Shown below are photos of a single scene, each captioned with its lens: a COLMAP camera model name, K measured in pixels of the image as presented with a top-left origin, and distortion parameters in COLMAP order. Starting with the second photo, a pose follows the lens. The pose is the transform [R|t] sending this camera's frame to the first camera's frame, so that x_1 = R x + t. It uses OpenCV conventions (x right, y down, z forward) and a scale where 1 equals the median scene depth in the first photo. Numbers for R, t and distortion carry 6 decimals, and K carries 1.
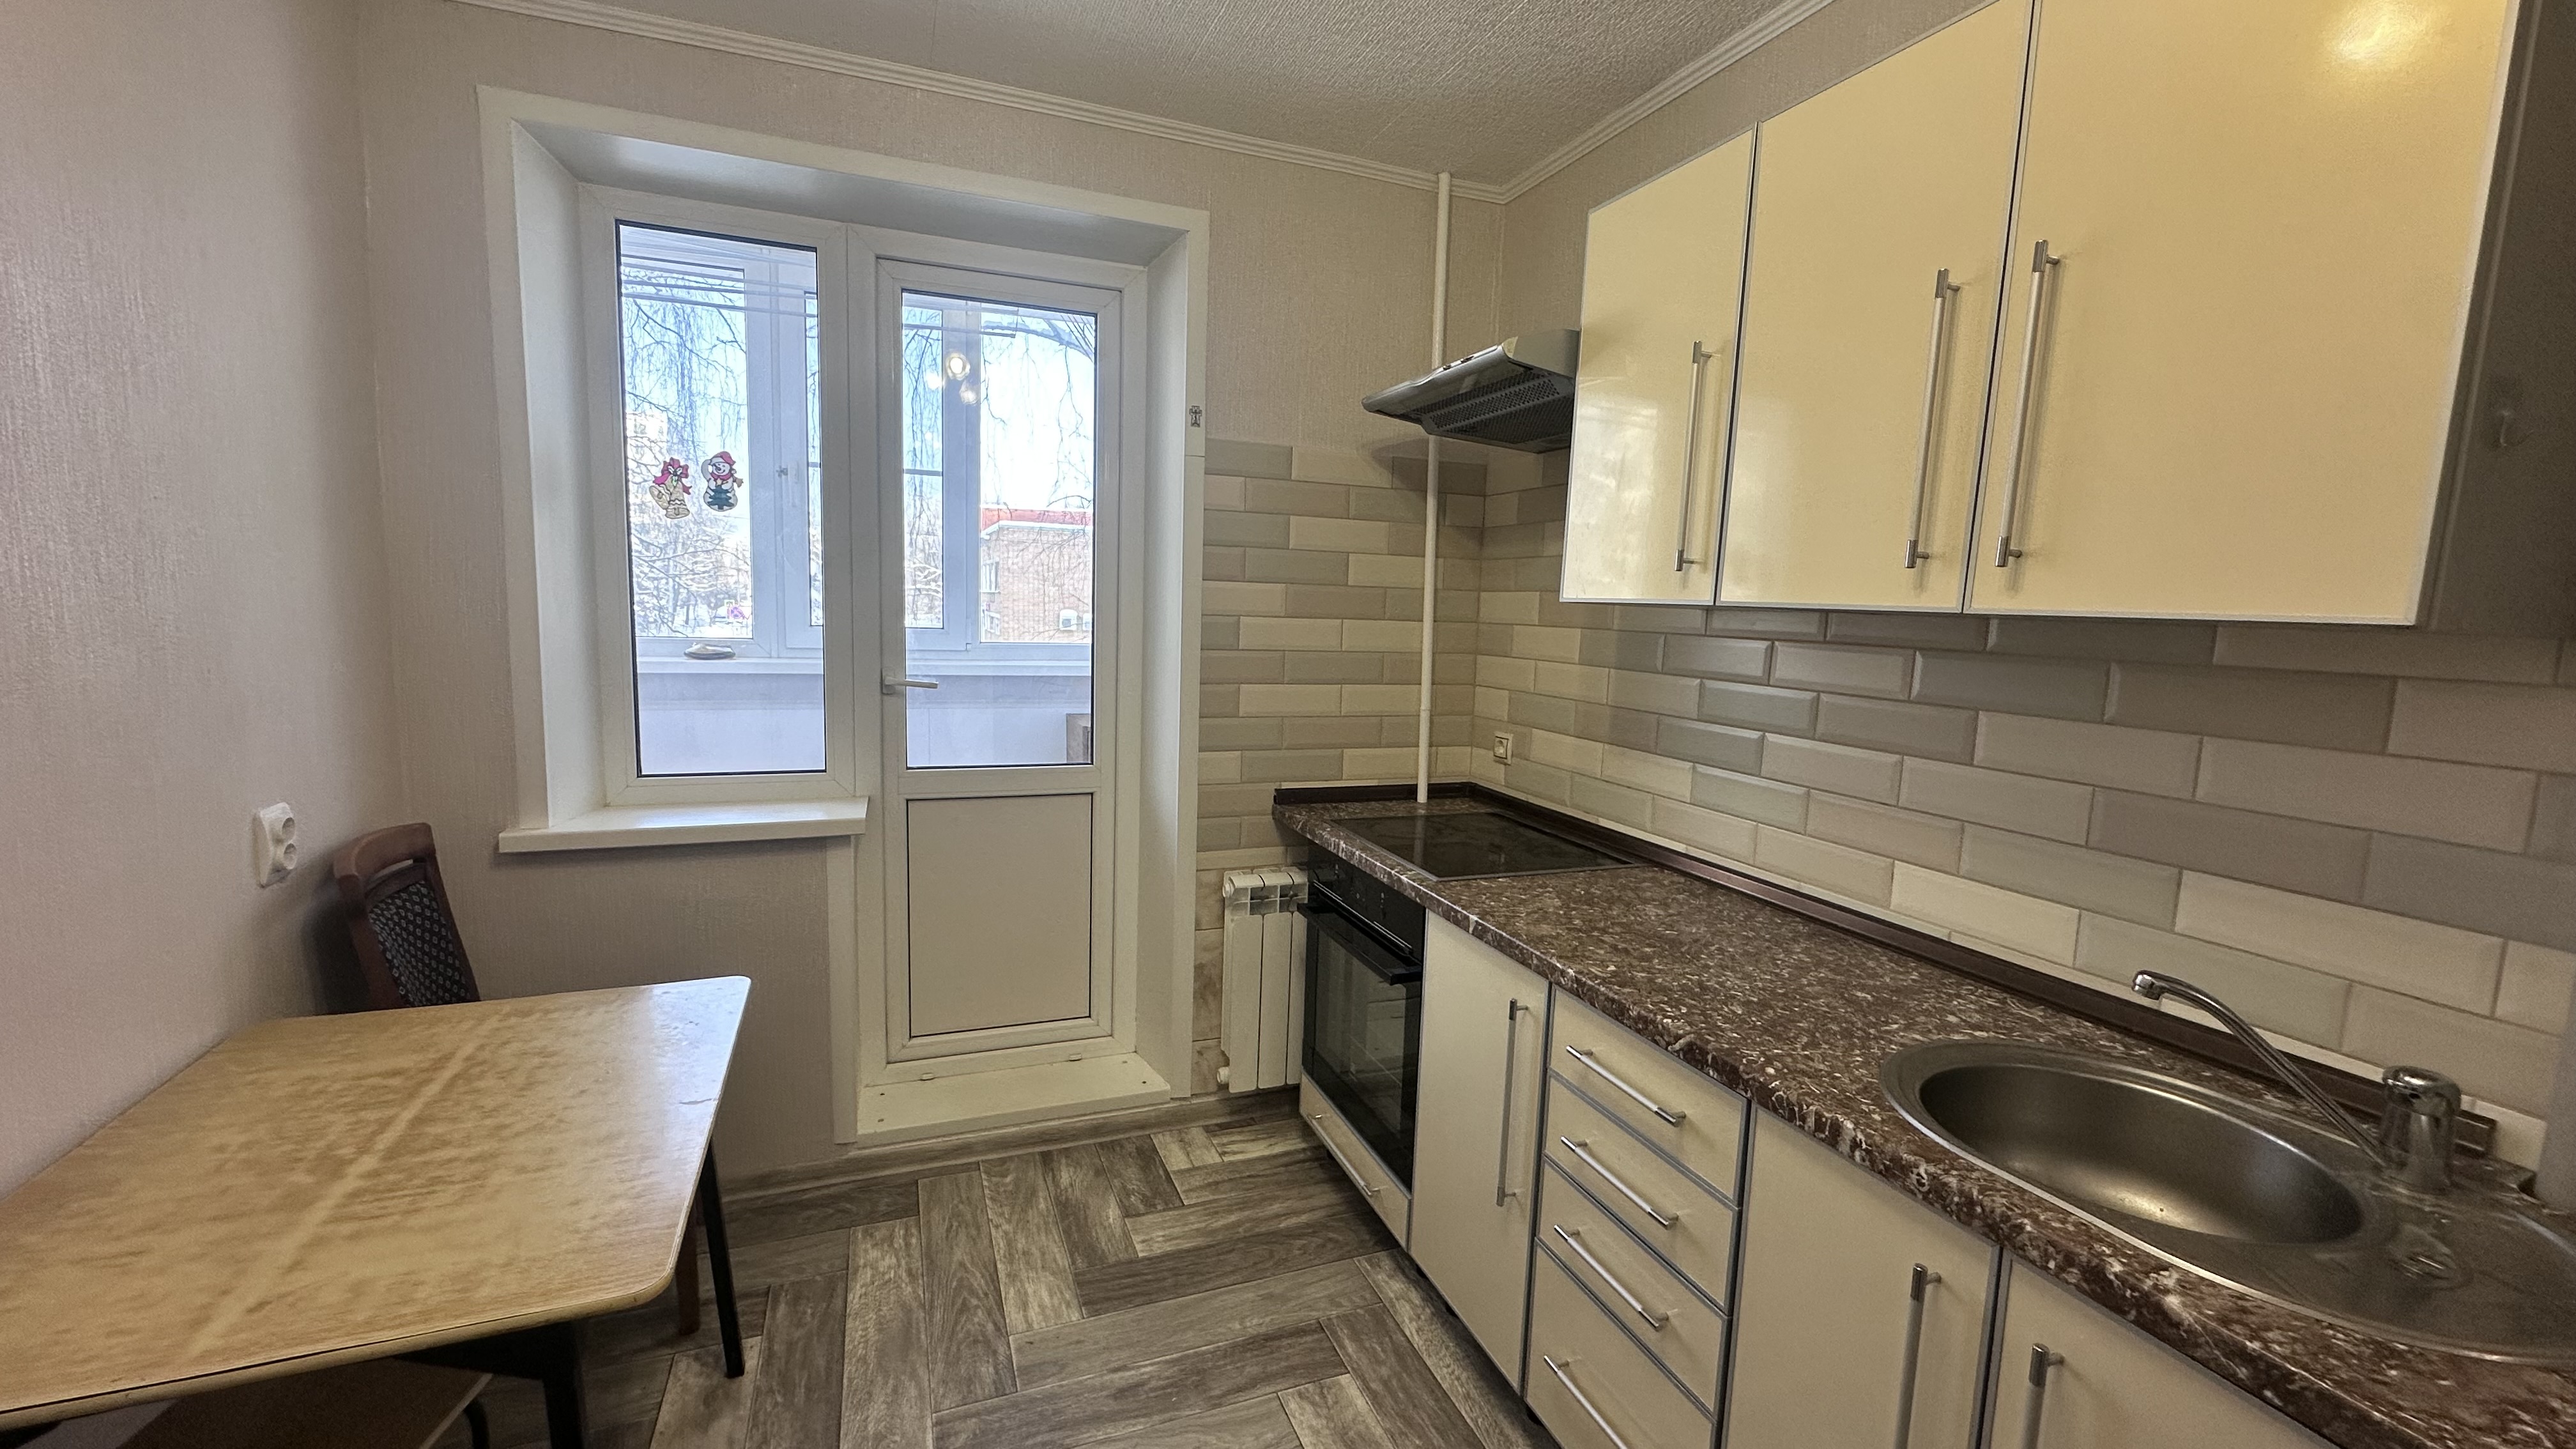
lens RADIAL K [[1025.7, 0, 1299.2], [0, 1025.7, 724.3], [0, 0, 1]] dist [-0.004750, 0.000822]
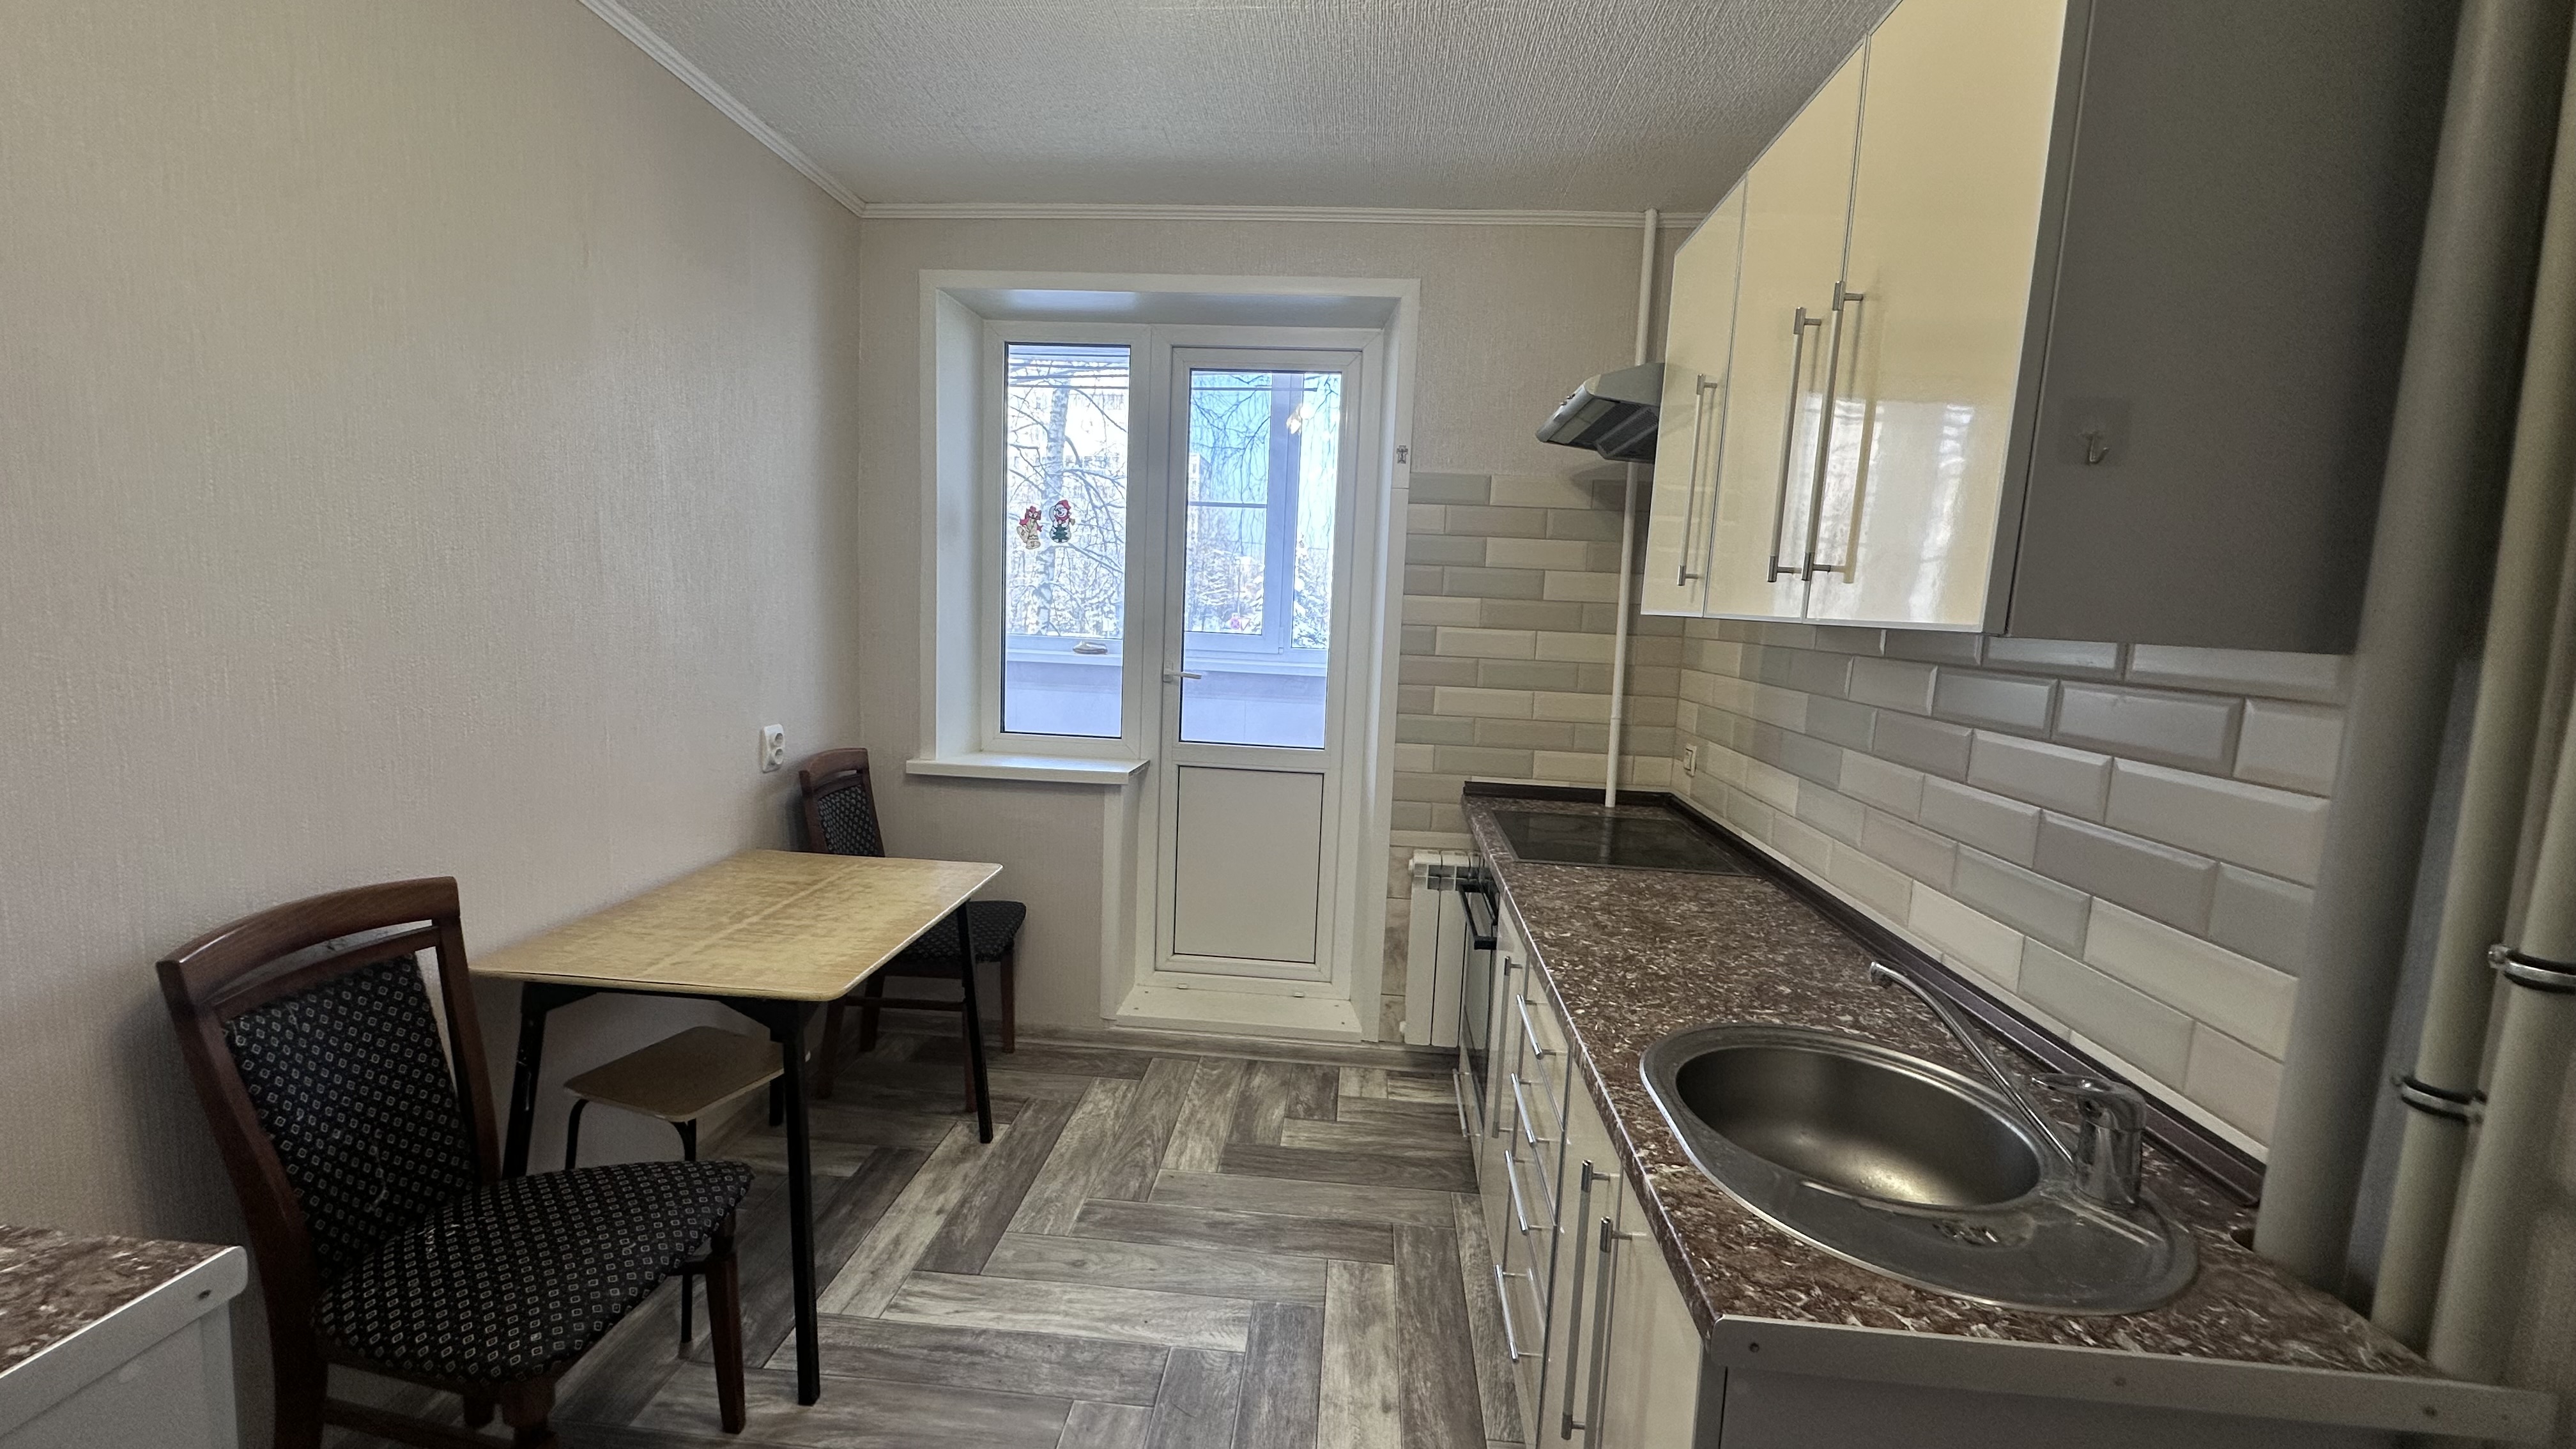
lens RADIAL K [[1025.7, 0, 1296.3], [0, 1025.7, 726.2], [0, 0, 1]] dist [-0.004750, 0.000822]
pose [[0.901555, 0.057497, -0.428828, 0.366757], [-0.063860, 0.997959, -0.000452, 0.019613], [0.427926, 0.027793, 0.903386, -0.114966]]
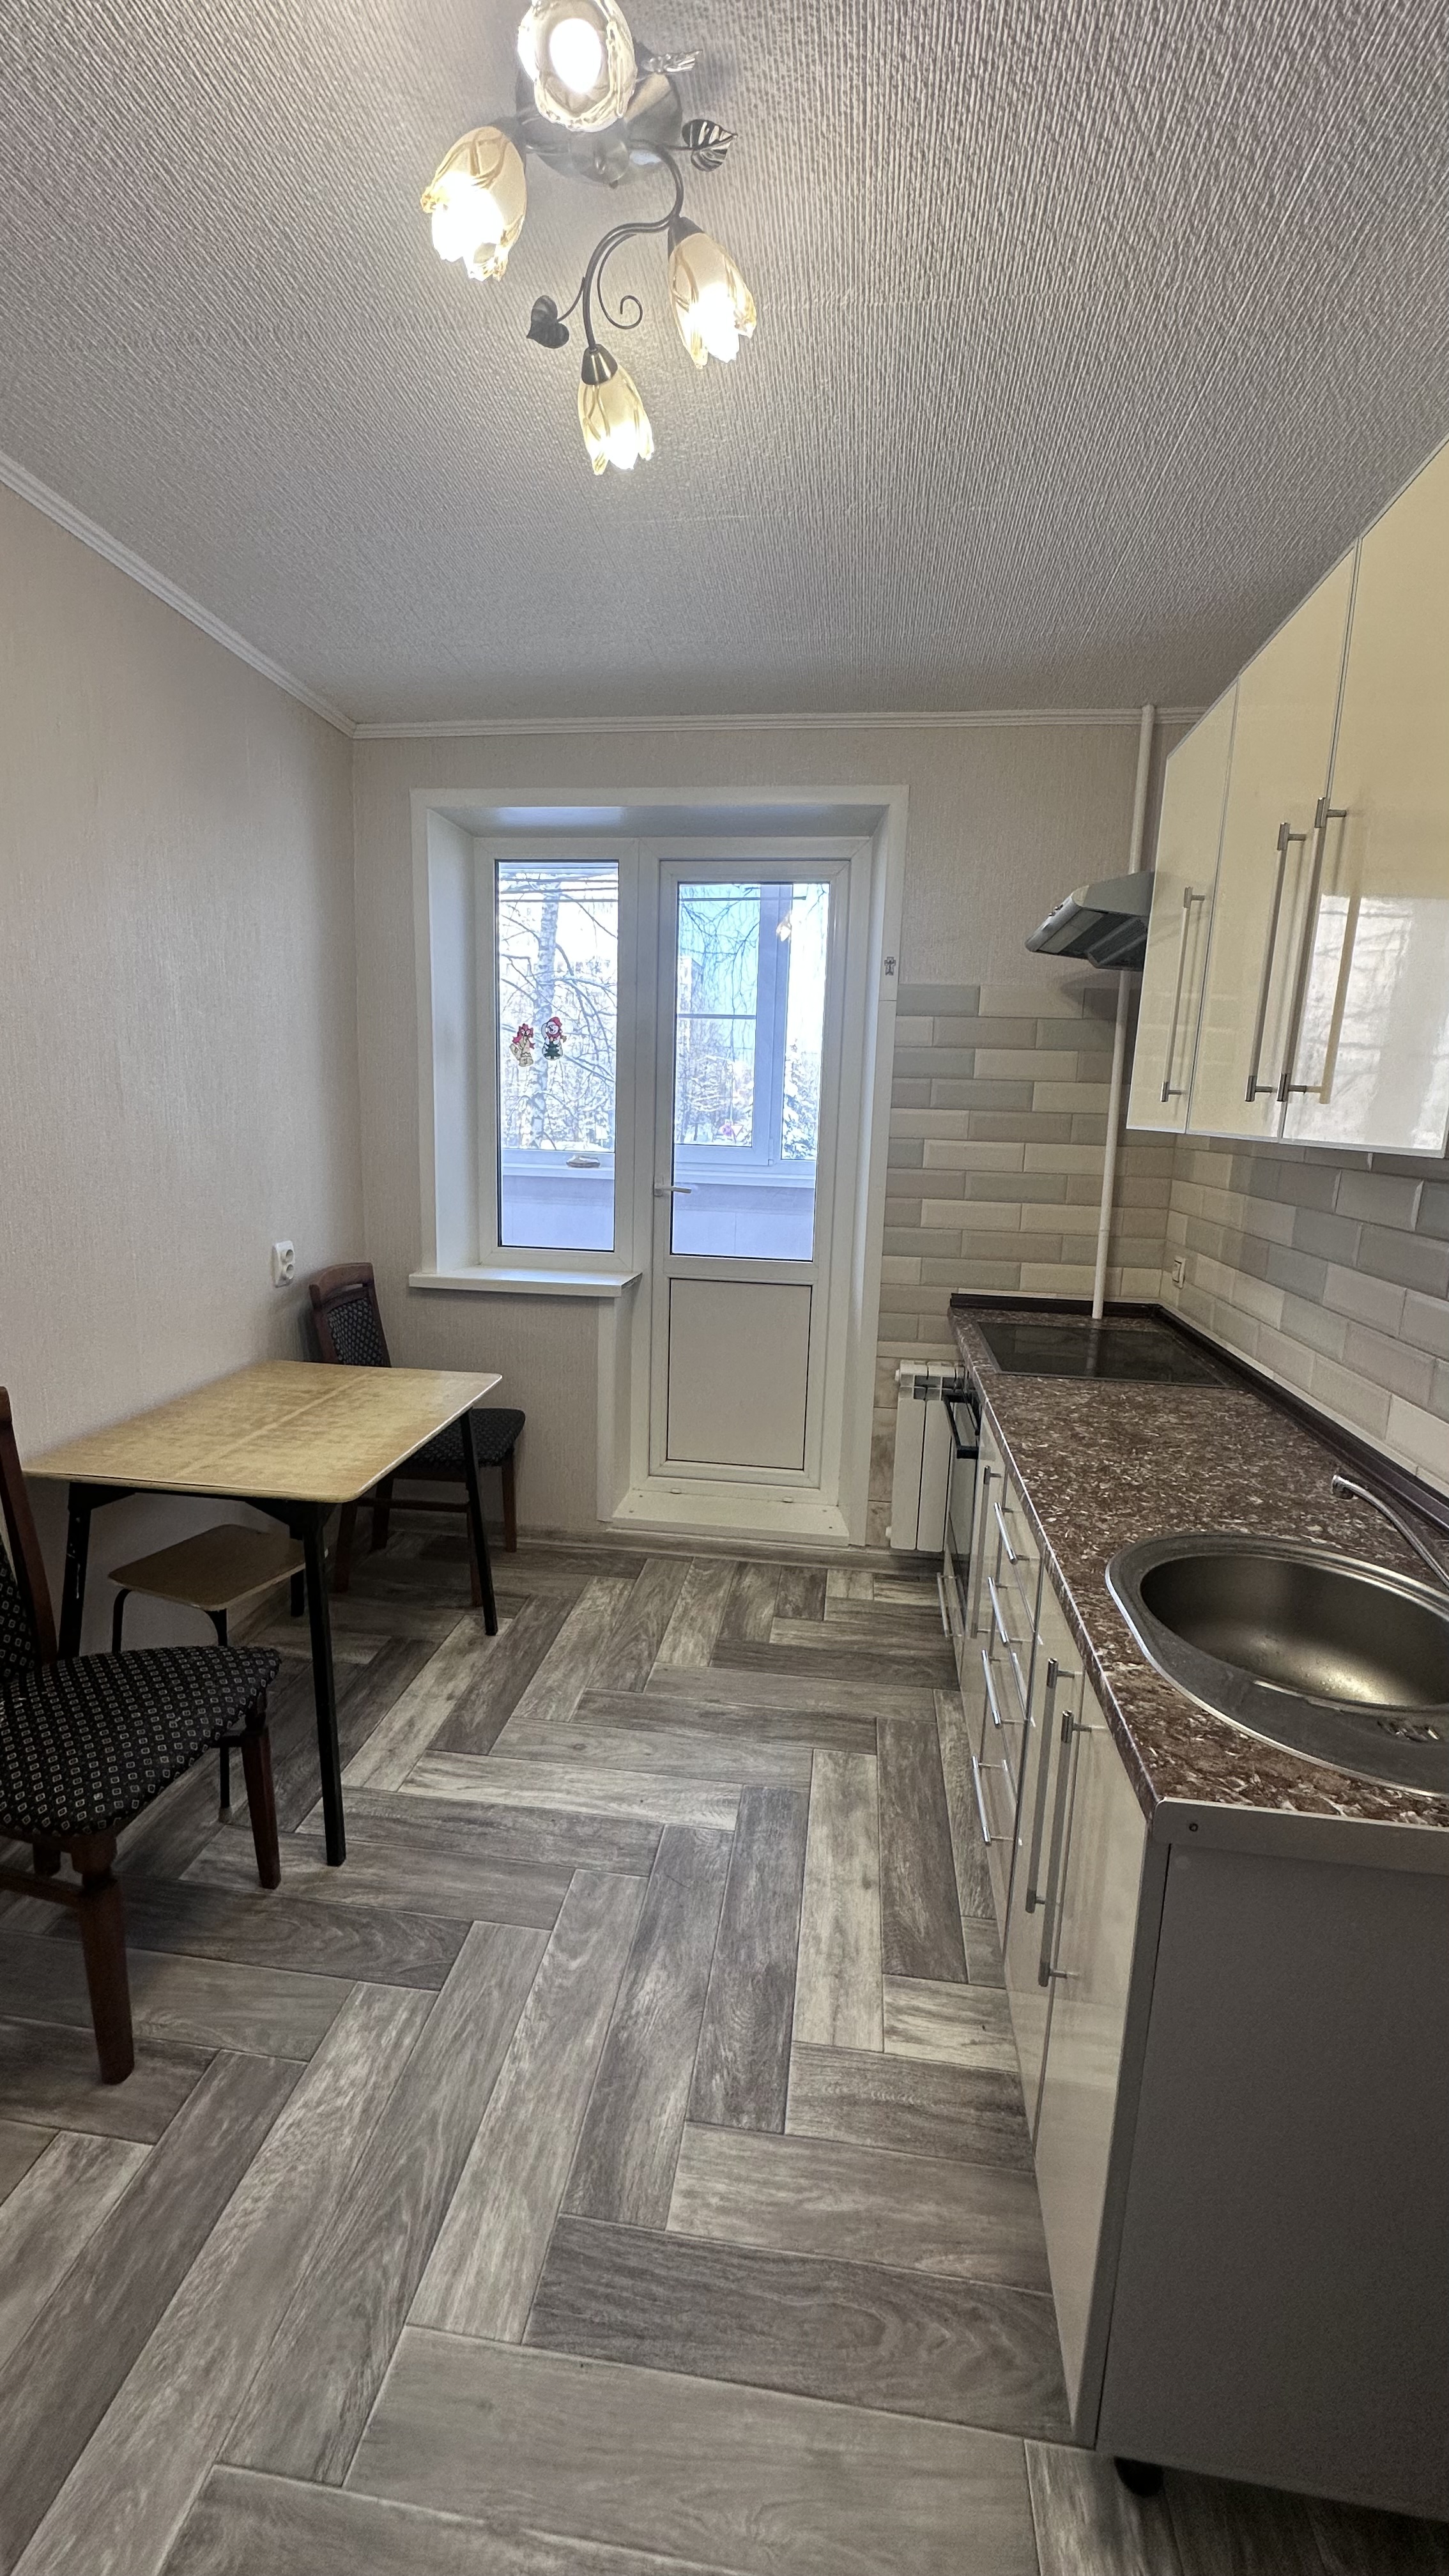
lens RADIAL K [[1025.7, 0, 732.5], [0, 1025.7, 1293.2], [0, 0, 1]] dist [-0.004750, 0.000822]
pose [[0.876459, 0.080655, -0.474673, 0.385627], [-0.058657, 0.996413, 0.061001, 0.010526], [0.477890, -0.025622, 0.878046, -0.137105]]
